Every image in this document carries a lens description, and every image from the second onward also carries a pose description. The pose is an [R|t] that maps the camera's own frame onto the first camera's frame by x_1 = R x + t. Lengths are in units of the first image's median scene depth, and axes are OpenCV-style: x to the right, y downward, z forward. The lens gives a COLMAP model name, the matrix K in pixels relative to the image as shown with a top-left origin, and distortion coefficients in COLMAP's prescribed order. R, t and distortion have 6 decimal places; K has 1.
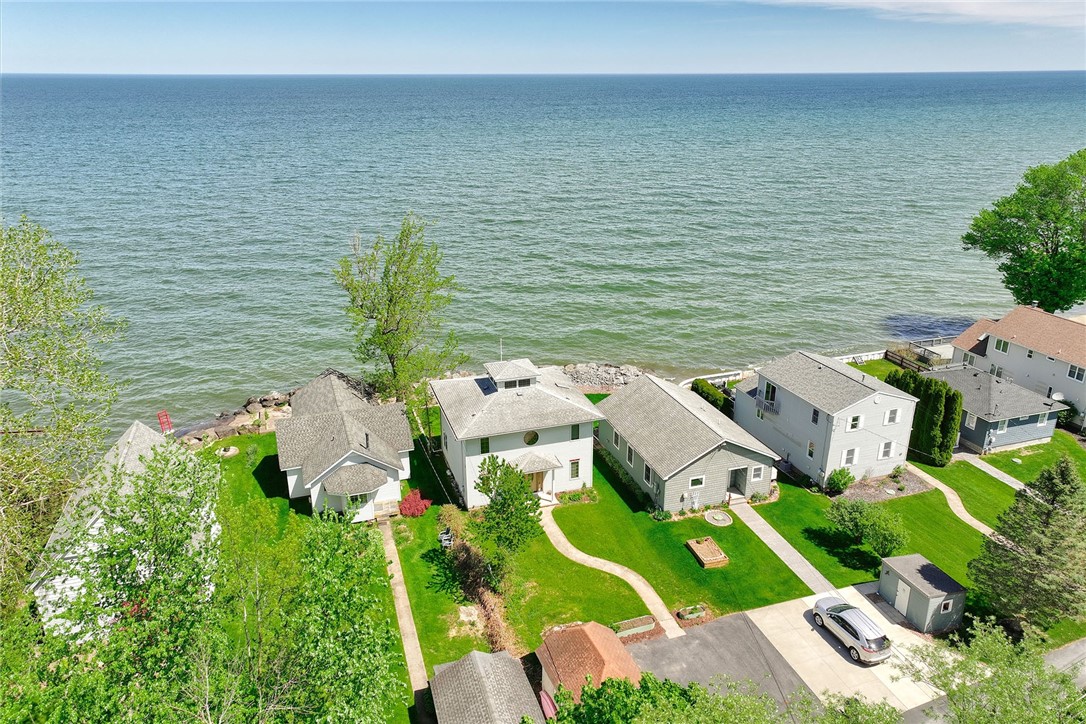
lens RADIAL K [[762.9, 0, 543.0], [0, 762.9, 362.0], [0, 0, 1]] dist [0.002423, 0.002370]
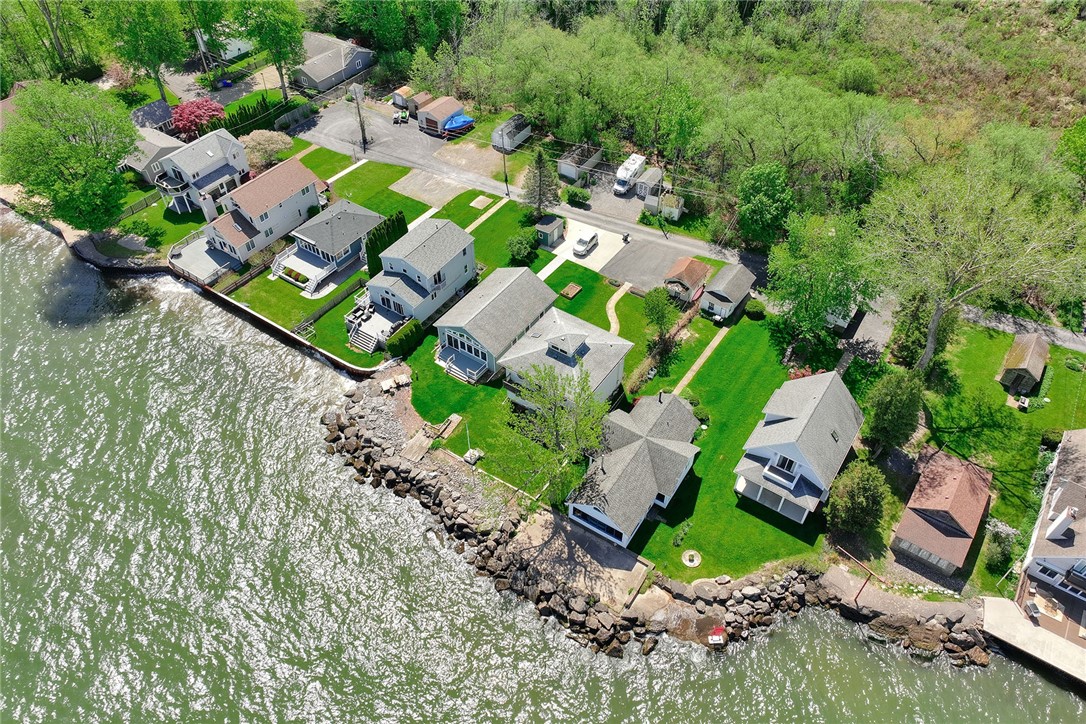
lens RADIAL K [[762.9, 0, 543.0], [0, 762.9, 362.0], [0, 0, 1]] dist [0.002423, 0.002370]
pose [[-0.604454, -0.571879, 0.554607, -0.866789], [0.291765, 0.488893, 0.822105, -1.200924], [-0.741288, 0.658740, -0.128659, 1.296463]]
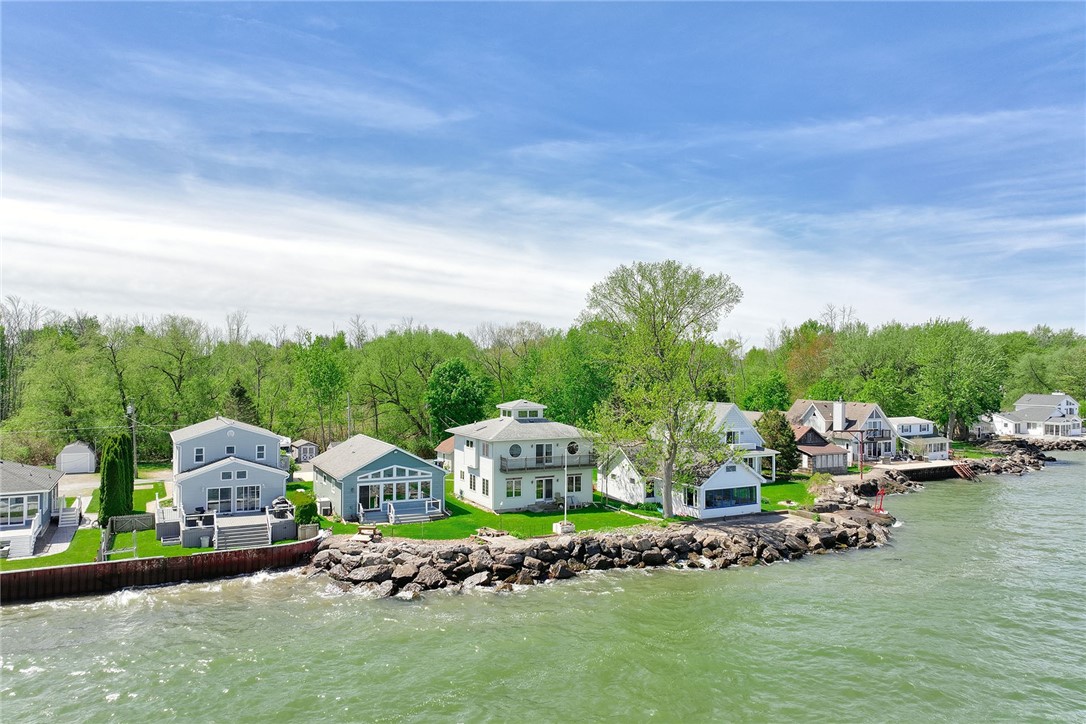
lens RADIAL K [[762.9, 0, 543.0], [0, 762.9, 362.0], [0, 0, 1]] dist [0.002423, 0.002370]
pose [[-0.989356, -0.005661, -0.145403, 0.106811], [-0.057576, 0.932925, 0.355437, -0.509618], [0.133638, 0.360026, -0.923321, 2.190383]]
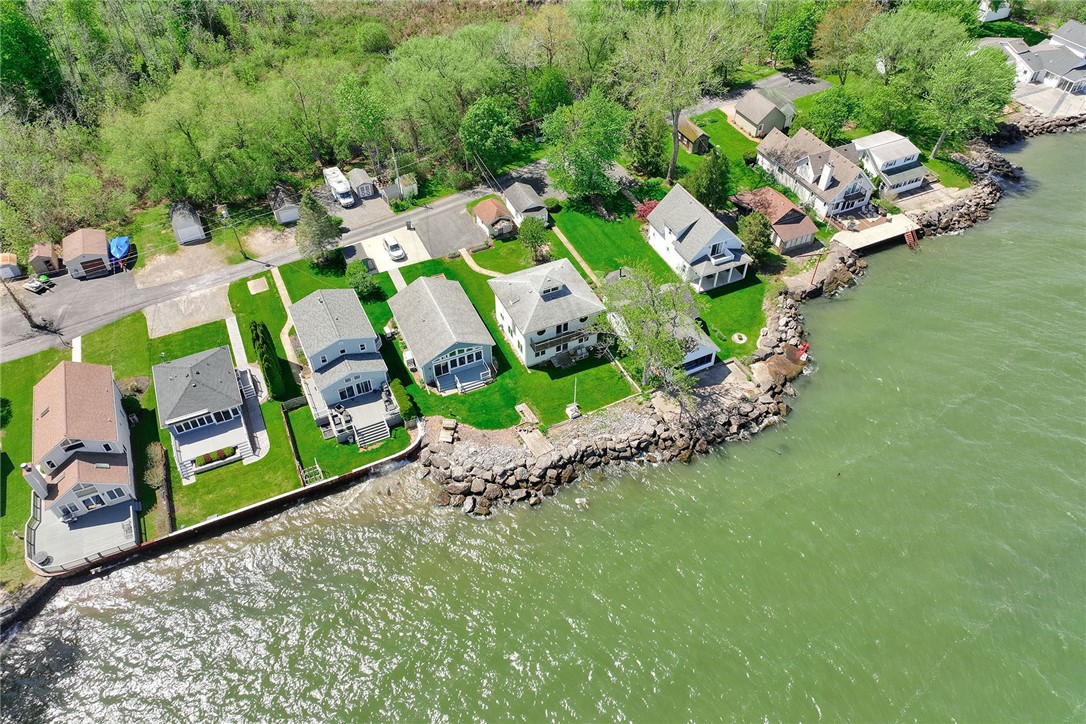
lens RADIAL K [[762.9, 0, 543.0], [0, 762.9, 362.0], [0, 0, 1]] dist [0.002423, 0.002370]
pose [[-0.993475, 0.079777, -0.081500, 0.110949], [-0.042573, 0.403538, 0.913972, -1.415424], [0.105802, 0.911478, -0.397508, 1.853284]]
